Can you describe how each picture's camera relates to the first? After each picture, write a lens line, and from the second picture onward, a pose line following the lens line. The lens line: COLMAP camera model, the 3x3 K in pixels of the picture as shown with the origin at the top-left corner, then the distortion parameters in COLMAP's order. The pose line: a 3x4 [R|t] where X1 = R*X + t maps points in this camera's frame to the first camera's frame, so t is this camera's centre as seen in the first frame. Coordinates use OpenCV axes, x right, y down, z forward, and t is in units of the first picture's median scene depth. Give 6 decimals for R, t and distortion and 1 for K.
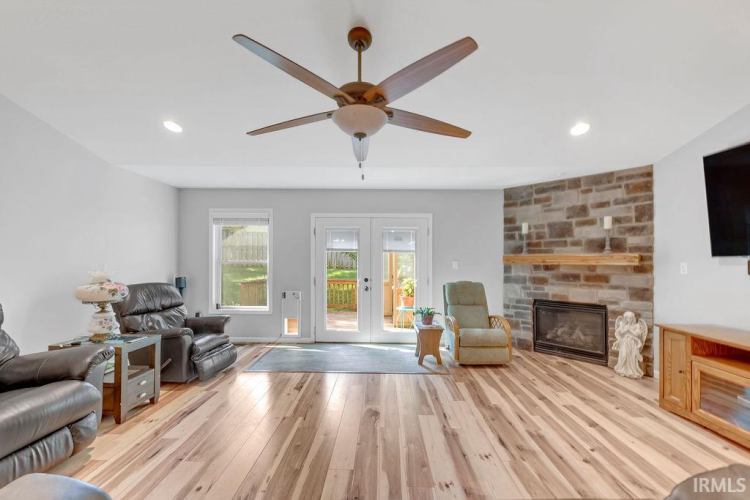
lens RADIAL K [[300.4, 0, 381.1], [0, 300.4, 260.1], [0, 0, 1]] dist [0.004570, -0.001563]
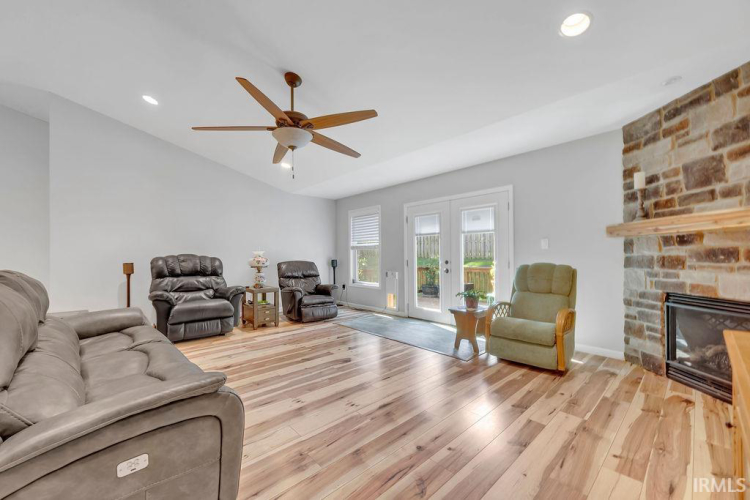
lens RADIAL K [[300.4, 0, 369.9], [0, 300.4, 256.0], [0, 0, 1]] dist [0.004570, -0.001563]
pose [[0.678339, -0.012952, -0.734635, 0.569256], [0.012703, 0.999902, -0.005899, 0.052356], [0.734639, -0.005331, 0.678437, 0.139421]]
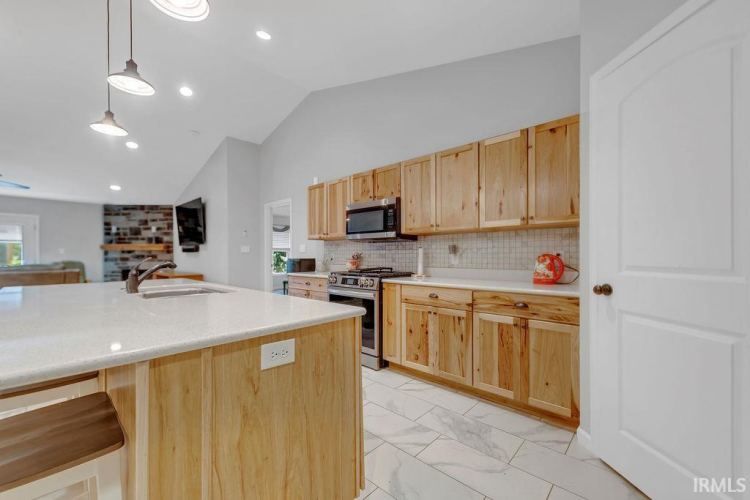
lens RADIAL K [[300.4, 0, 362.0], [0, 300.4, 256.2], [0, 0, 1]] dist [0.004570, -0.001563]
pose [[0.677809, -0.007876, 0.735196, 0.171023], [0.004260, 0.999968, 0.006784, 0.044841], [-0.735225, -0.001466, 0.677821, -1.258705]]
